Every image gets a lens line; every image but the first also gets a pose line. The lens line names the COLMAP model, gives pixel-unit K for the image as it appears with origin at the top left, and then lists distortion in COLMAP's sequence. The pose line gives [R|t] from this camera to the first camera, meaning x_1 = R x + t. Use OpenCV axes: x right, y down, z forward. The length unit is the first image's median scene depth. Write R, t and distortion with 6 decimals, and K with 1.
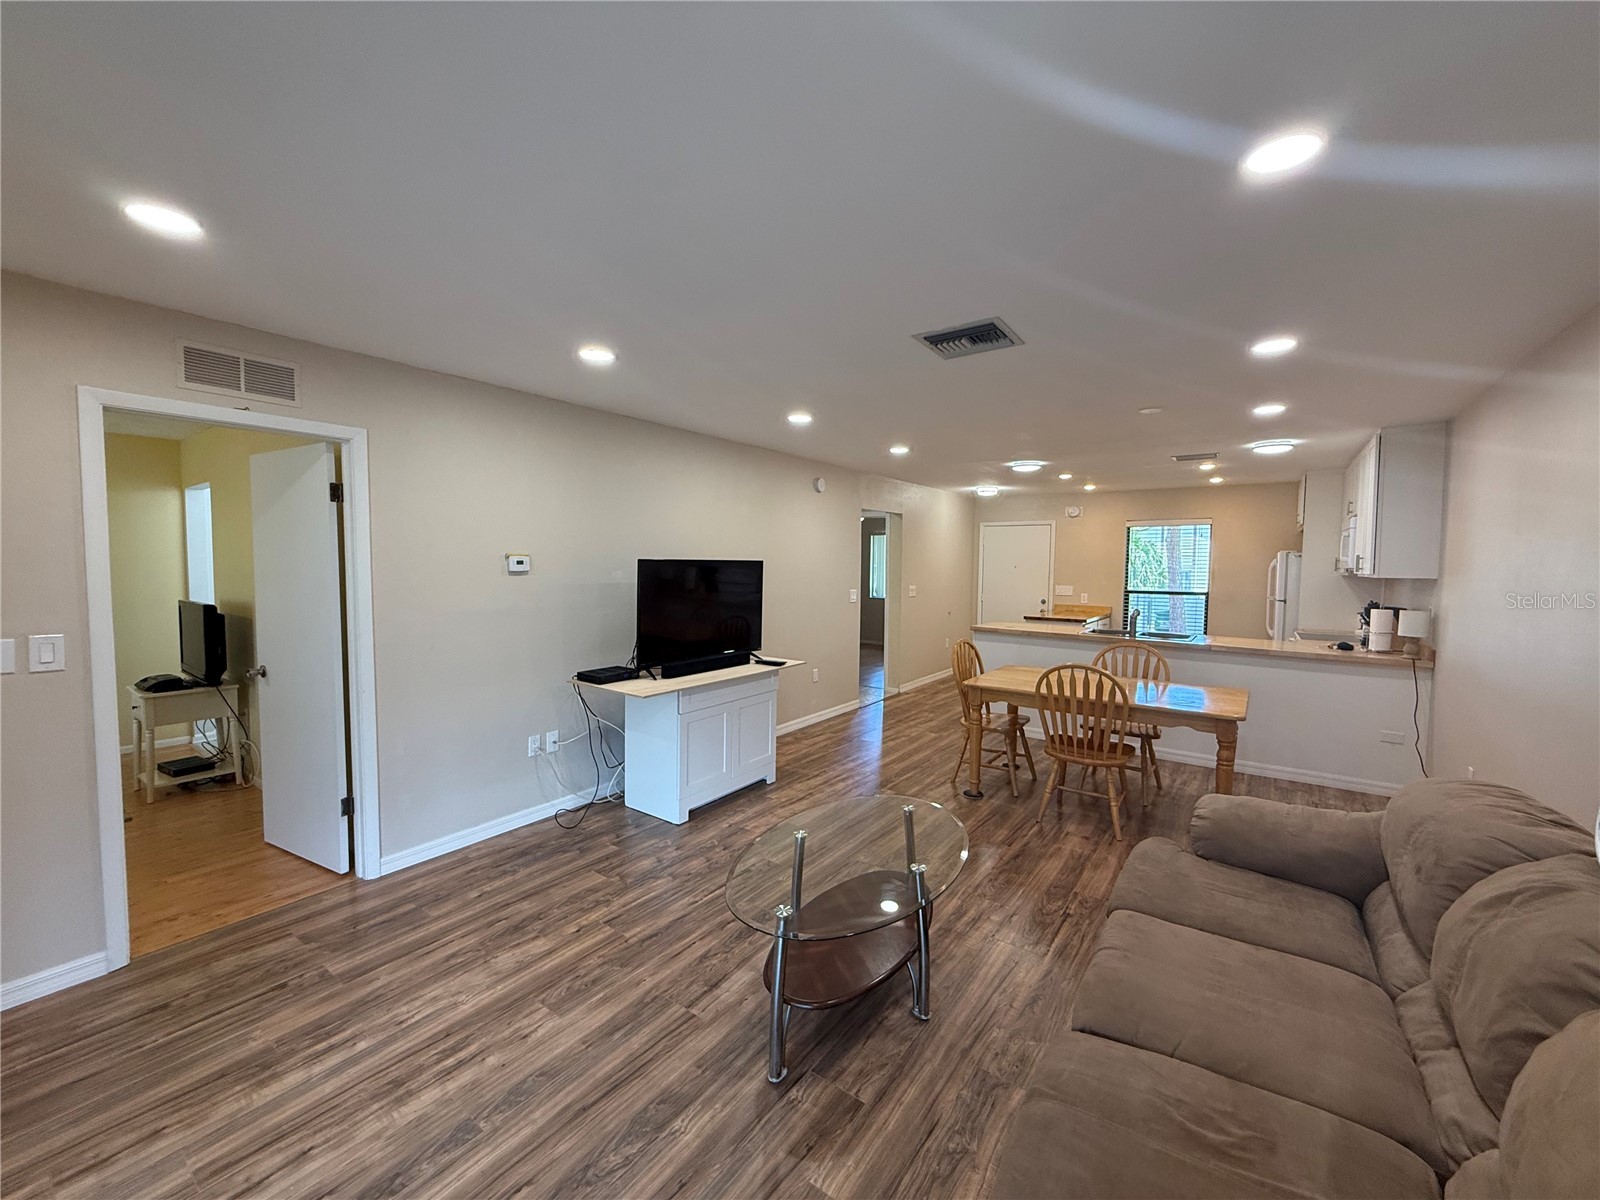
lens RADIAL K [[637.8, 0, 797.4], [0, 637.8, 595.7], [0, 0, 1]] dist [-0.000361, 0.000476]
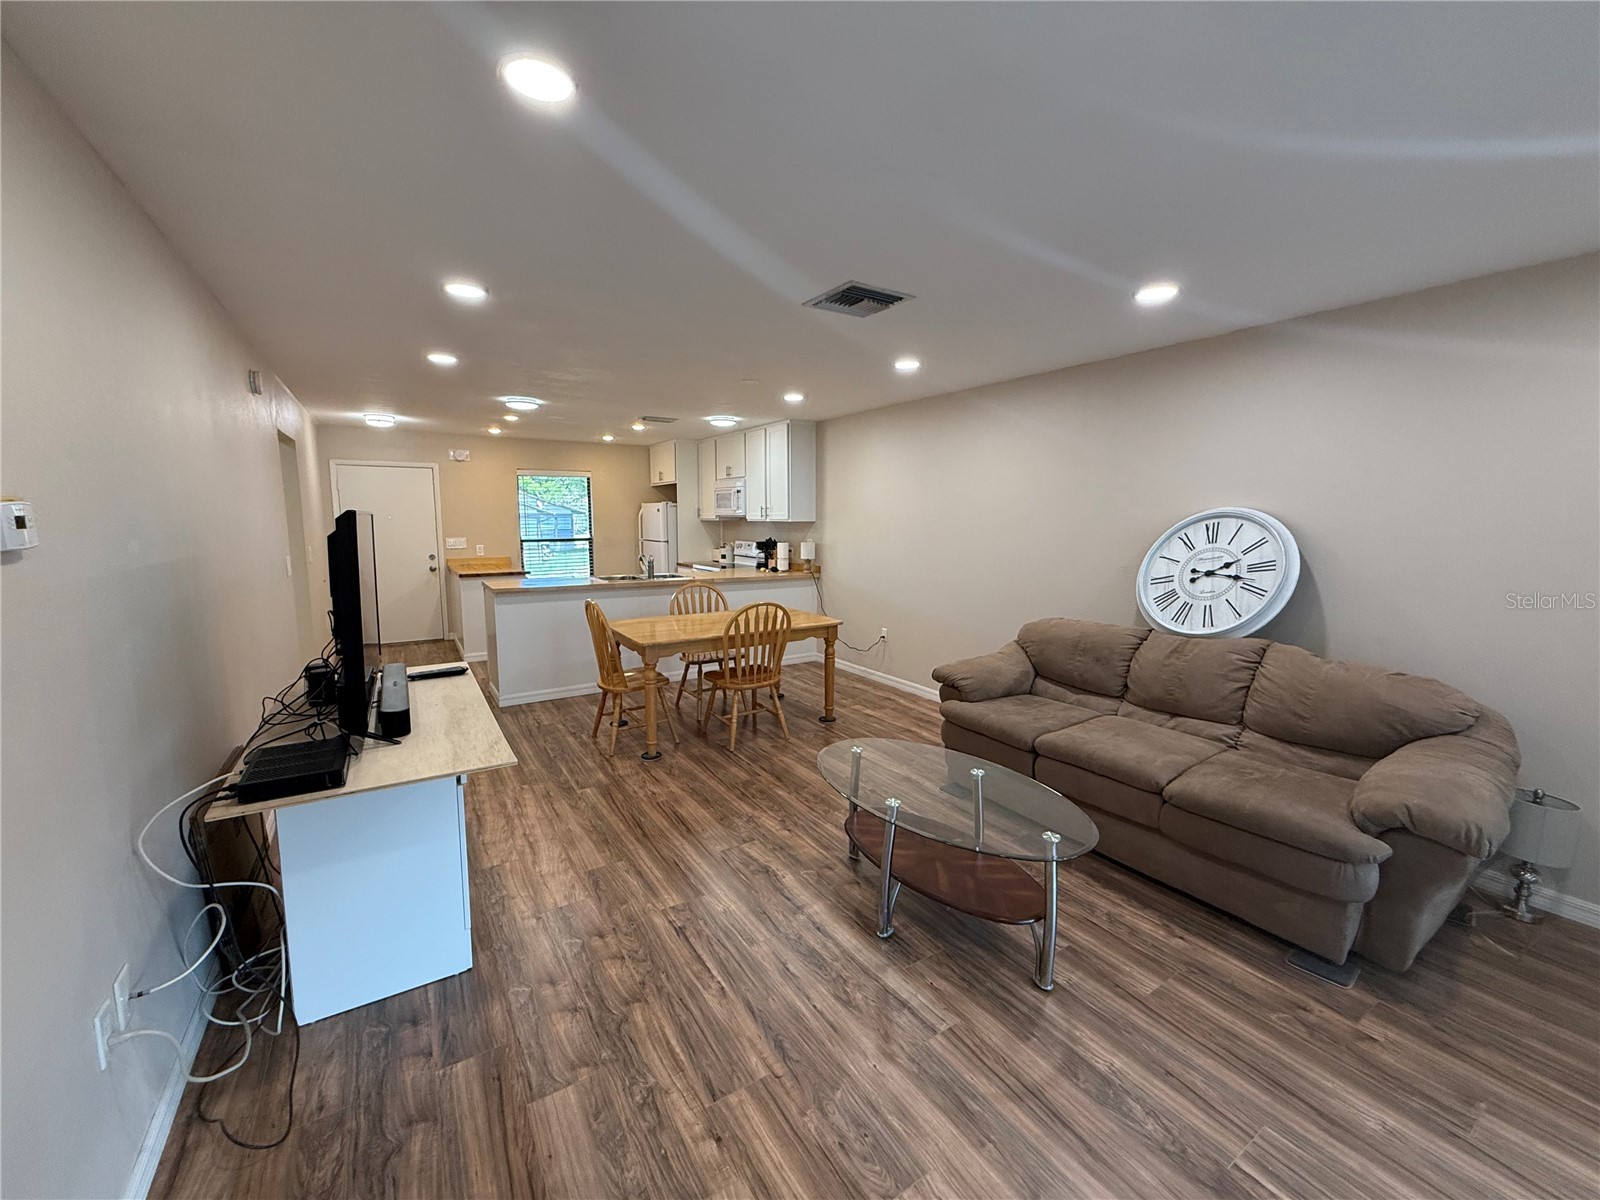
lens RADIAL K [[637.8, 0, 798.2], [0, 637.8, 596.7], [0, 0, 1]] dist [-0.000361, 0.000476]
pose [[0.364162, -0.127175, 0.922612, -0.596645], [0.050638, 0.991871, 0.116735, -0.032643], [-0.929958, 0.004209, 0.367641, 0.527250]]
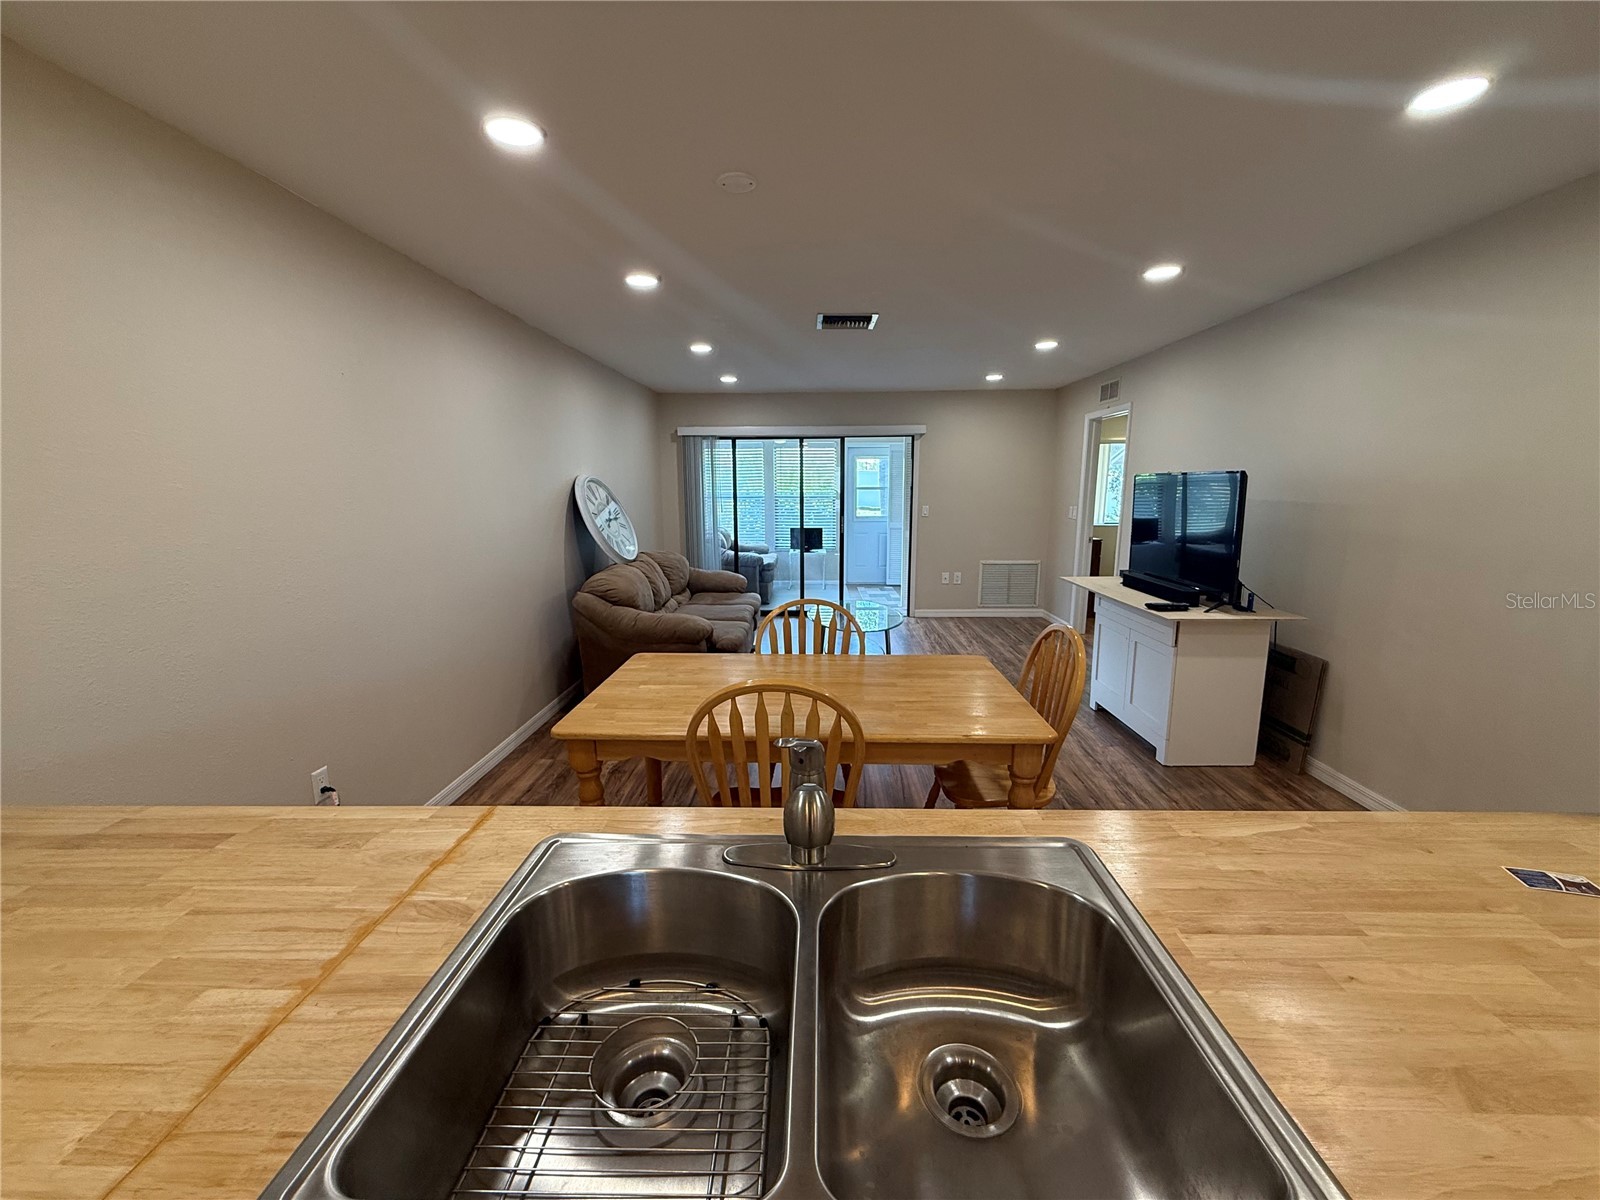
lens RADIAL K [[637.8, 0, 799.3], [0, 637.8, 595.4], [0, 0, 1]] dist [-0.000361, 0.000476]
pose [[-0.826778, 0.091926, -0.554967, 0.915059], [-0.031900, 0.977308, 0.209408, -0.067699], [0.561624, 0.190838, -0.805084, 1.665796]]
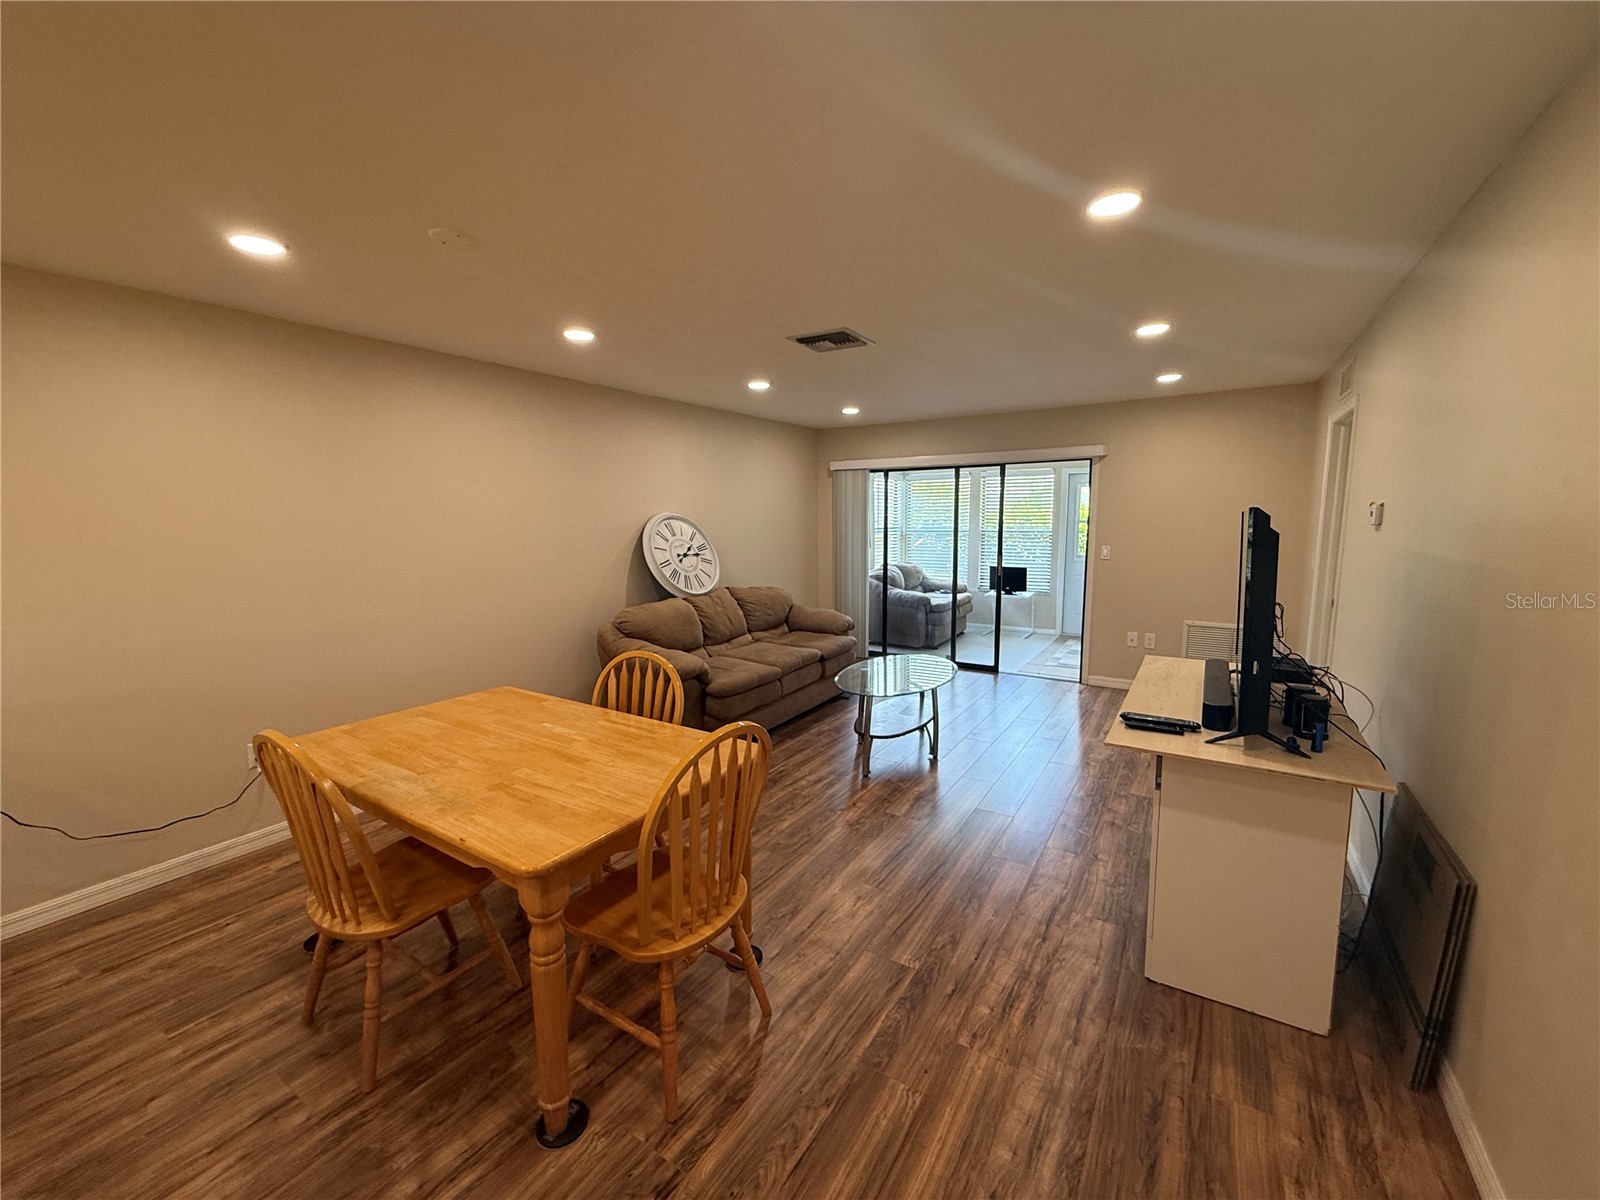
lens RADIAL K [[637.8, 0, 798.4], [0, 637.8, 595.9], [0, 0, 1]] dist [-0.000361, 0.000476]
pose [[-0.998189, 0.008433, -0.059570, 0.311148], [-0.002138, 0.984530, 0.175200, -0.089070], [0.060125, 0.175010, -0.982729, 1.753980]]
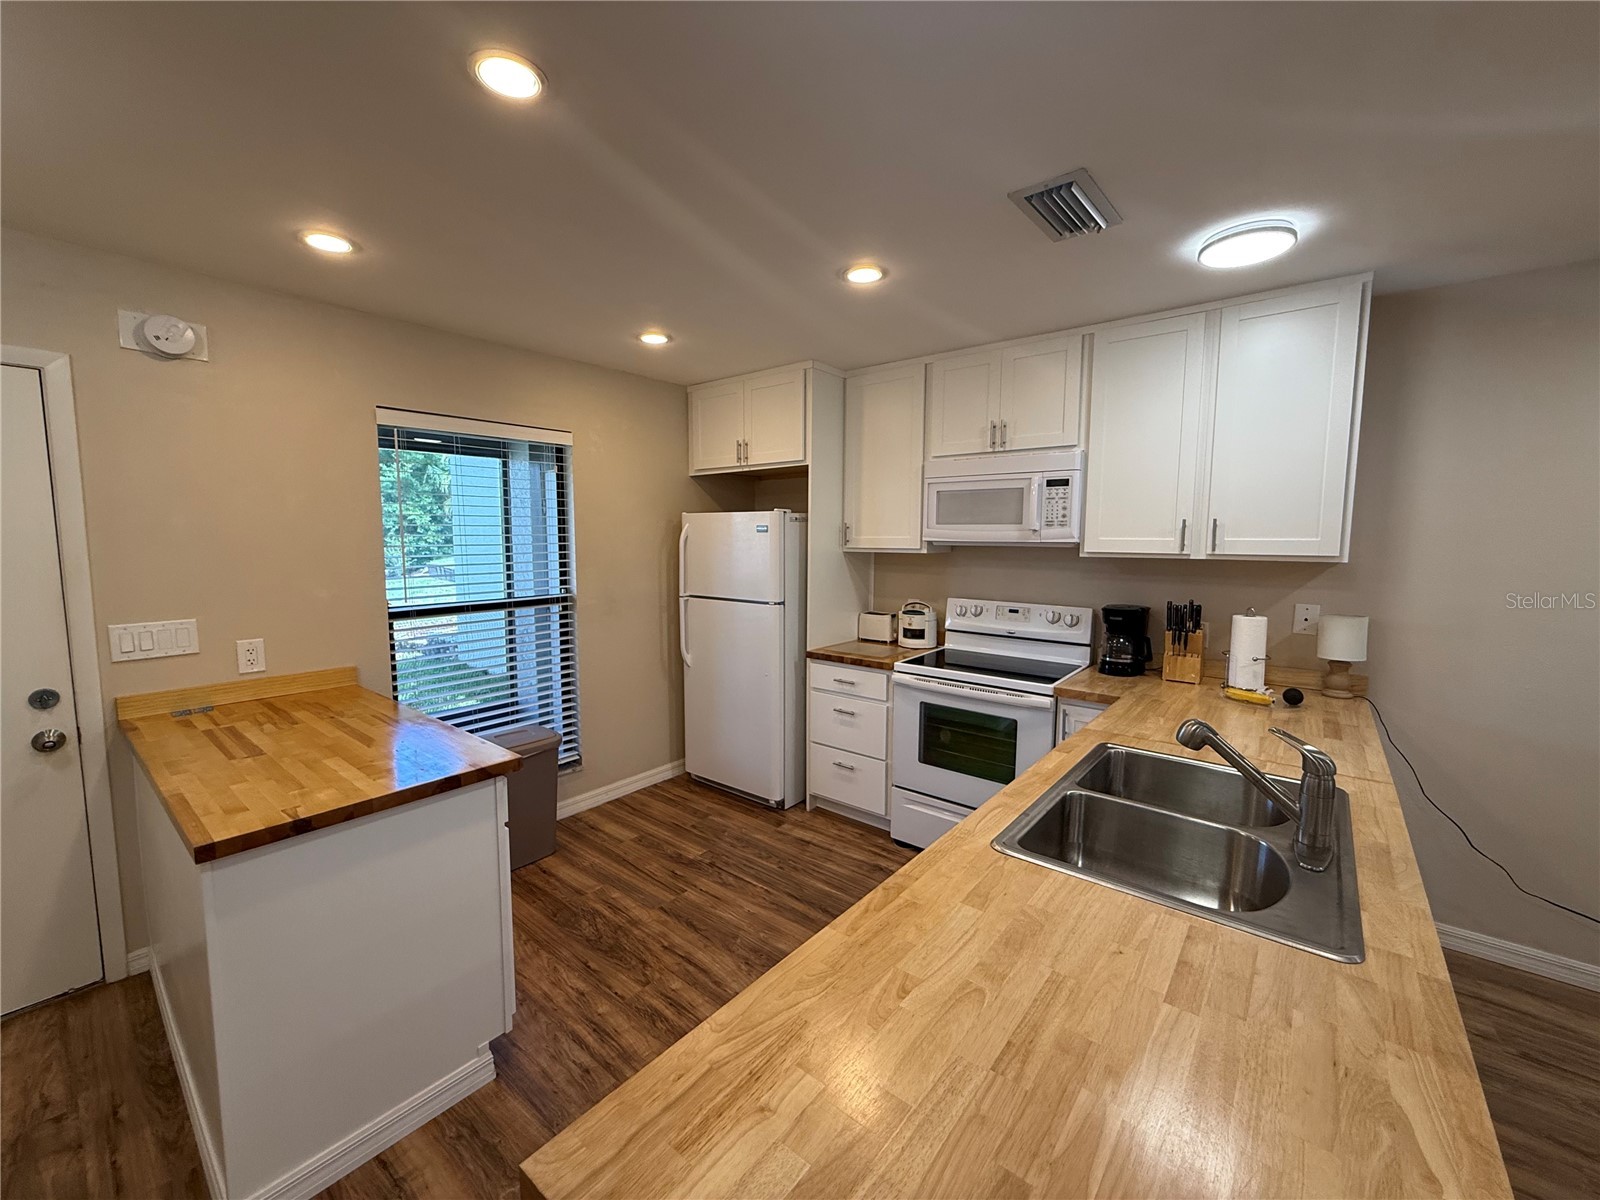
lens RADIAL K [[637.8, 0, 797.8], [0, 637.8, 596.6], [0, 0, 1]] dist [-0.000361, 0.000476]
pose [[0.054663, -0.107169, 0.992737, 0.420322], [0.050086, 0.993266, 0.104468, -0.095581], [-0.997248, 0.044012, 0.059662, 1.736474]]
